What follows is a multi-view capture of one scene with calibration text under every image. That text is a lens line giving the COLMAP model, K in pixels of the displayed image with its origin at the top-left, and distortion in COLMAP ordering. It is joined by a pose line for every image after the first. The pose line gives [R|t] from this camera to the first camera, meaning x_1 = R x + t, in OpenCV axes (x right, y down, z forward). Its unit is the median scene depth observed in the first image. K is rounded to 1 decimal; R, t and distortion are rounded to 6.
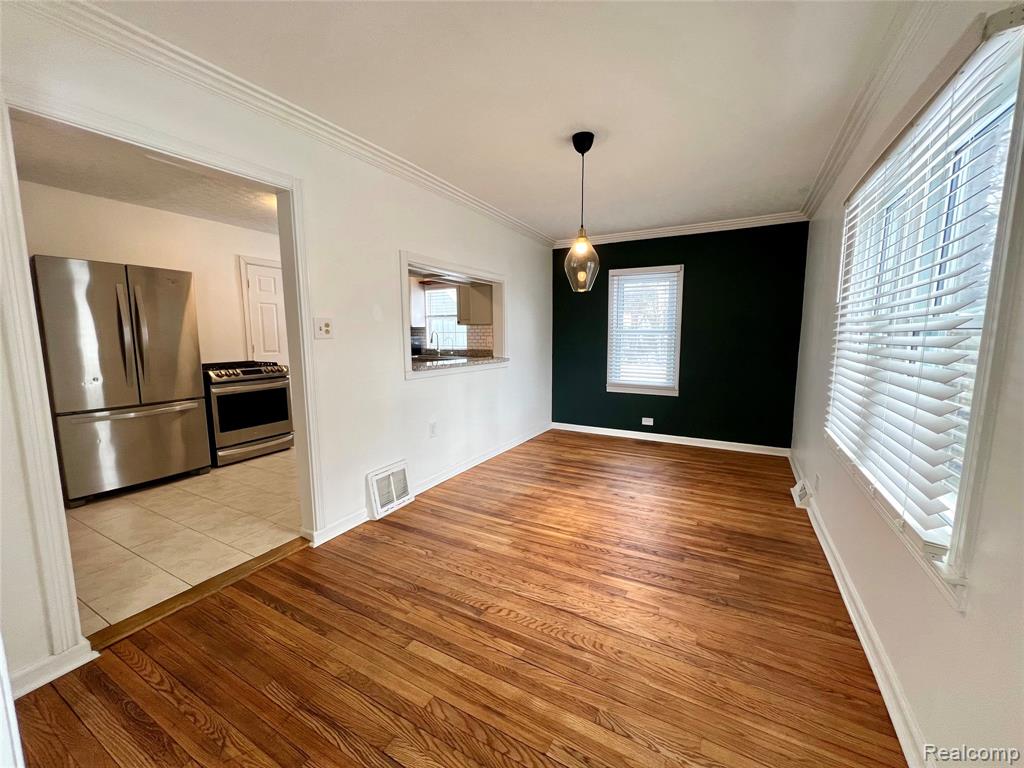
lens RADIAL K [[409.1, 0, 512.0], [0, 409.1, 384.0], [0, 0, 1]] dist [0.002044, 0.000009]
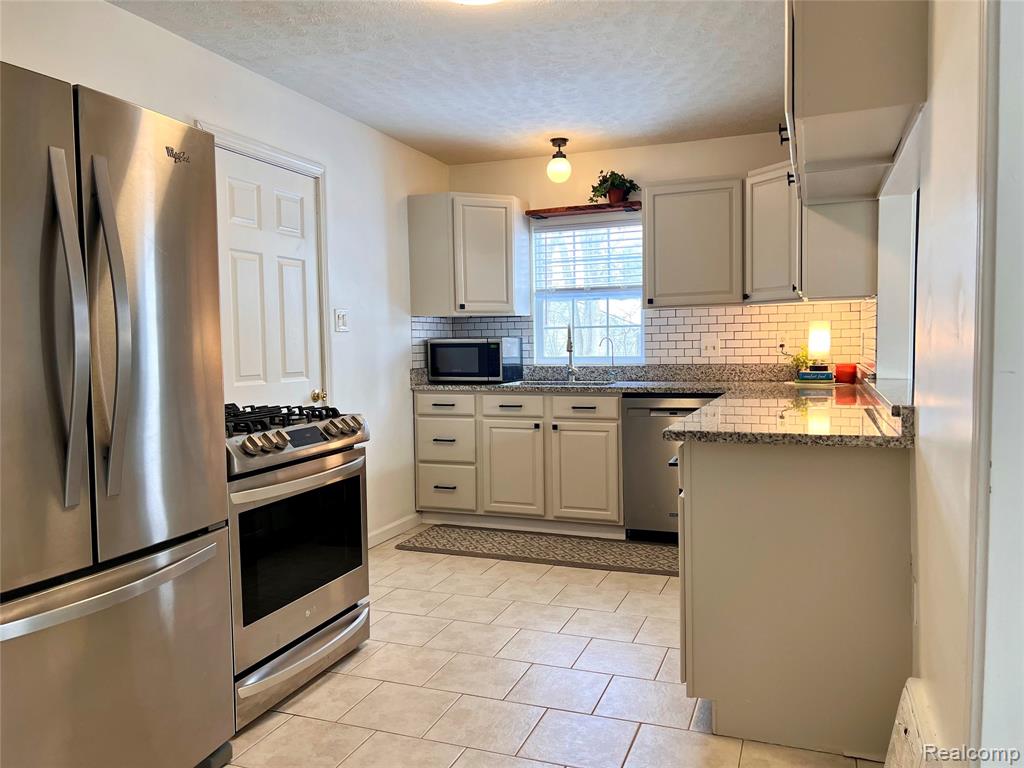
lens RADIAL K [[766.2, 0, 516.0], [0, 766.2, 380.7], [0, 0, 1]] dist [0.106993, -0.142062]
pose [[0.990575, -0.022148, 0.135169, -0.685560], [0.031502, 0.997224, -0.067462, -0.033034], [-0.133299, 0.071084, 0.988523, 0.407454]]
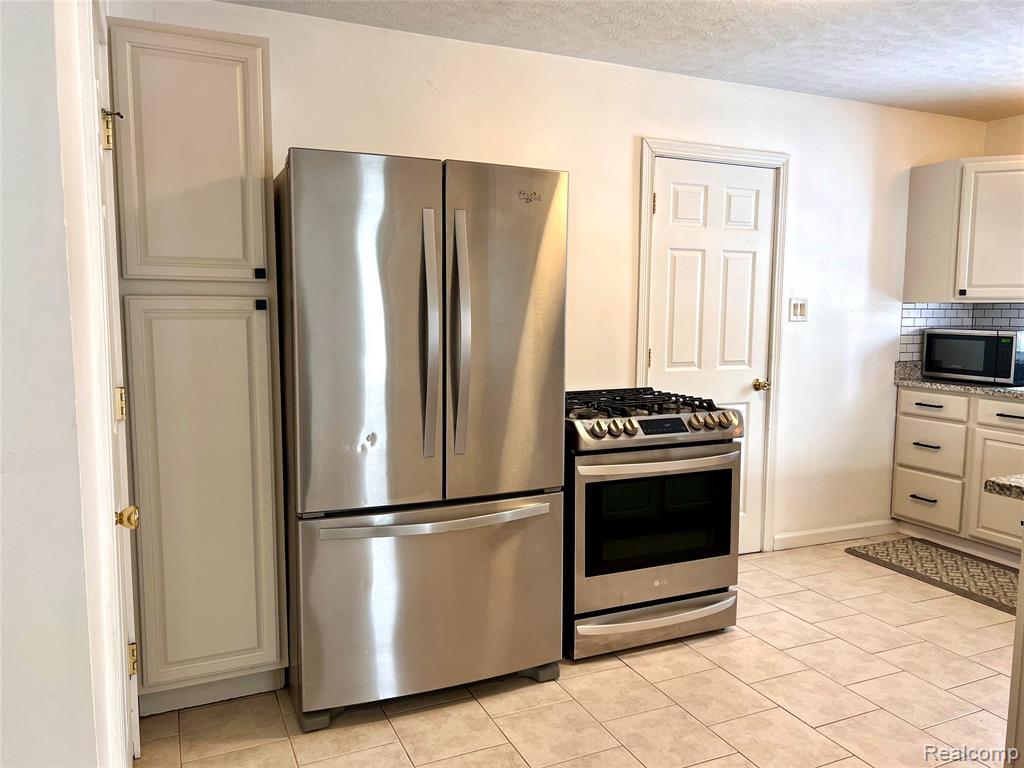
lens RADIAL K [[766.2, 0, 516.0], [0, 766.2, 380.7], [0, 0, 1]] dist [0.106993, -0.142062]
pose [[0.801434, 0.062818, -0.594774, -0.398273], [-0.079696, 0.996817, -0.002107, -0.074248], [0.592749, 0.049090, 0.803890, 0.418330]]
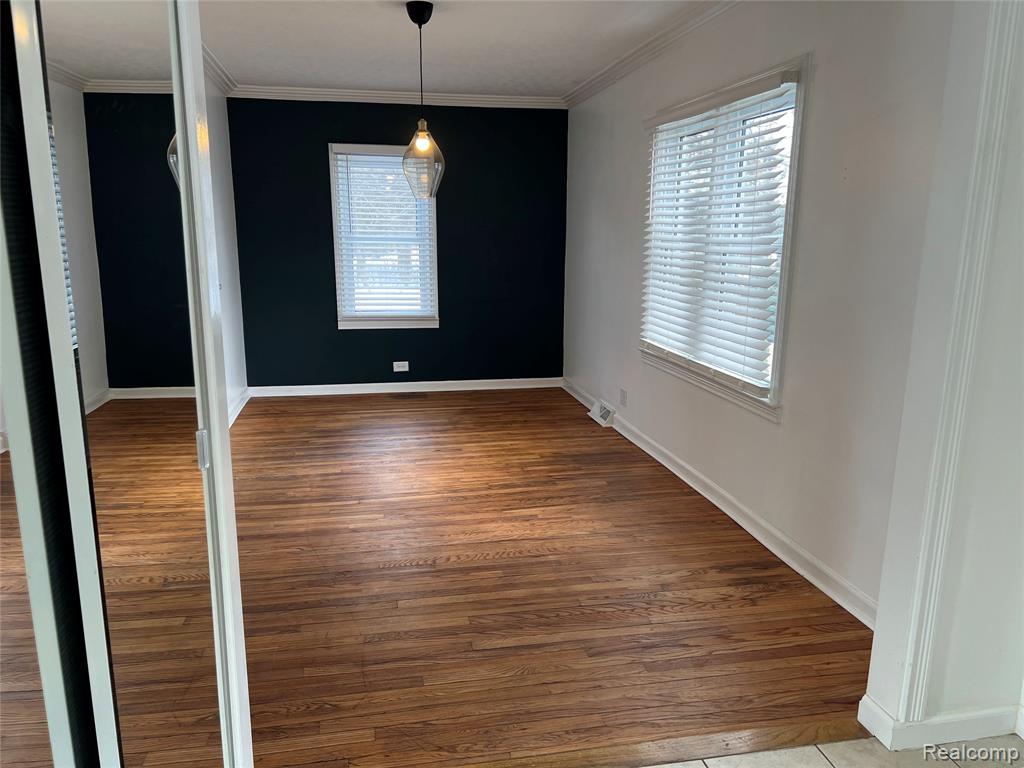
lens RADIAL K [[766.2, 0, 516.0], [0, 766.2, 380.7], [0, 0, 1]] dist [0.106993, -0.142062]
pose [[0.764299, -0.118900, 0.633806, -0.574460], [0.071166, 0.992403, 0.100354, -0.006473], [-0.640924, -0.031595, 0.766954, -0.251004]]
